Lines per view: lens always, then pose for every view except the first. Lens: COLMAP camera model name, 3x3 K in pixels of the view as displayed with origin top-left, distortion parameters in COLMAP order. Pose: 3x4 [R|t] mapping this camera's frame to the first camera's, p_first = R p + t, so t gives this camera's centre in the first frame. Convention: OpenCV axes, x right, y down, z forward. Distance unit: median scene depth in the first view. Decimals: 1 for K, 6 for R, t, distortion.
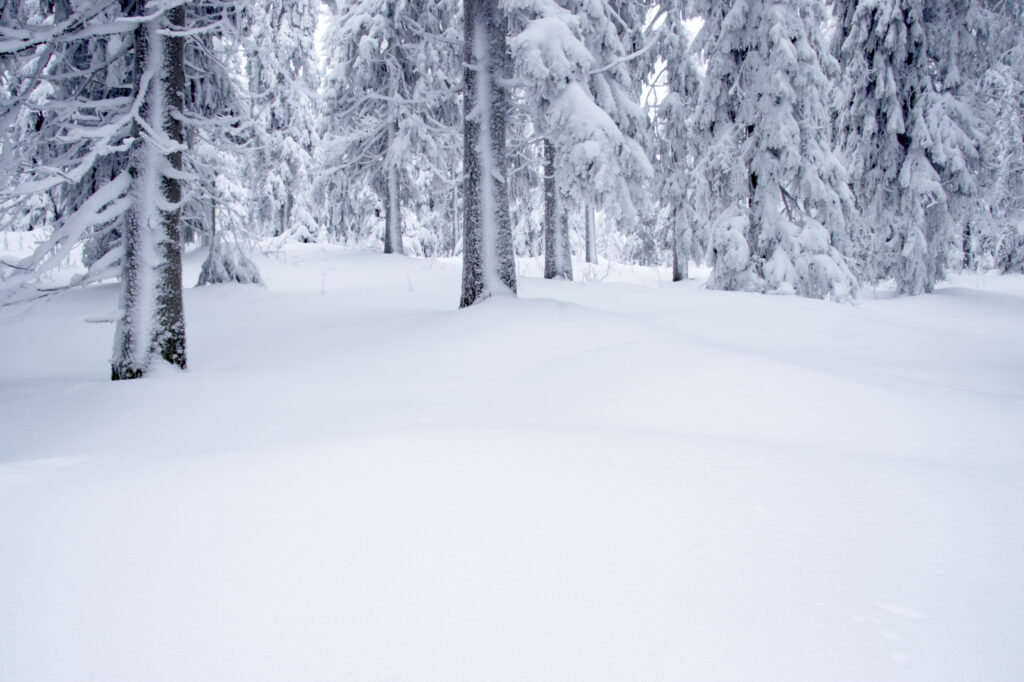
lens RADIAL K [[795.6, 0, 520.7], [0, 795.6, 363.7], [0, 0, 1]] dist [-0.192172, 0.132359]
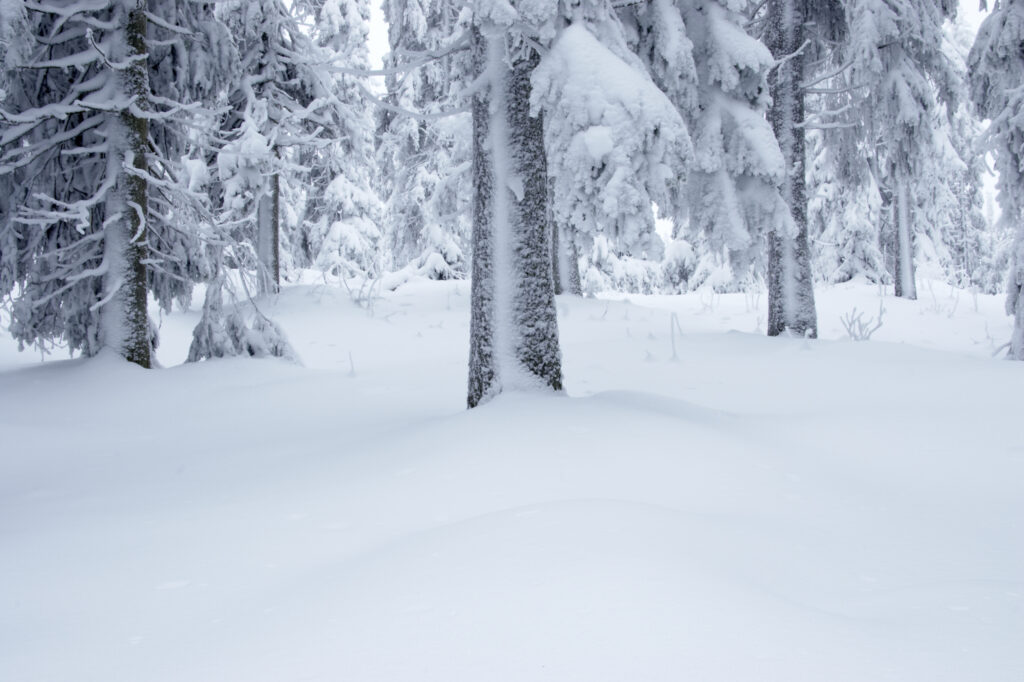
lens RADIAL K [[1263.2, 0, 509.5], [0, 1263.2, 351.0], [0, 0, 1]] dist [0.051240, 0.000000]
pose [[0.955868, -0.022857, -0.292907, 0.238349], [-0.000737, 0.996779, -0.080190, -0.039435], [0.293796, 0.076867, 0.952772, 0.096529]]
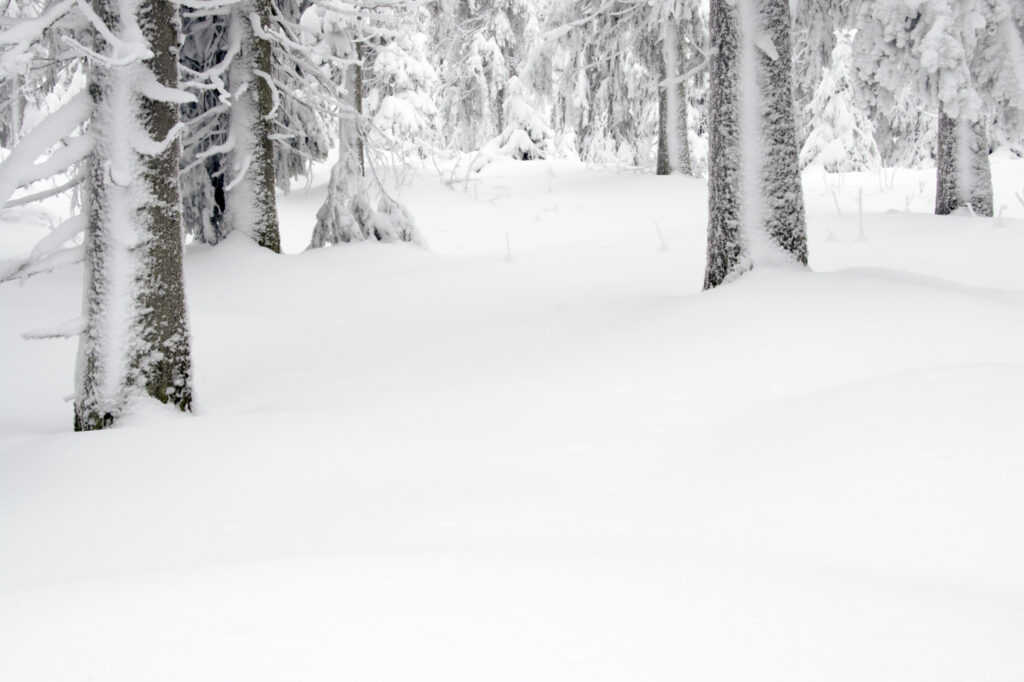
lens RADIAL K [[1409.3, 0, 497.4], [0, 1409.3, 369.2], [0, 0, 1]] dist [0.100964, 0.000000]
pose [[0.948842, -0.000614, -0.315750, 0.102941], [0.003041, 0.999969, 0.007195, -0.022039], [0.315736, -0.007787, 0.948815, 0.001215]]
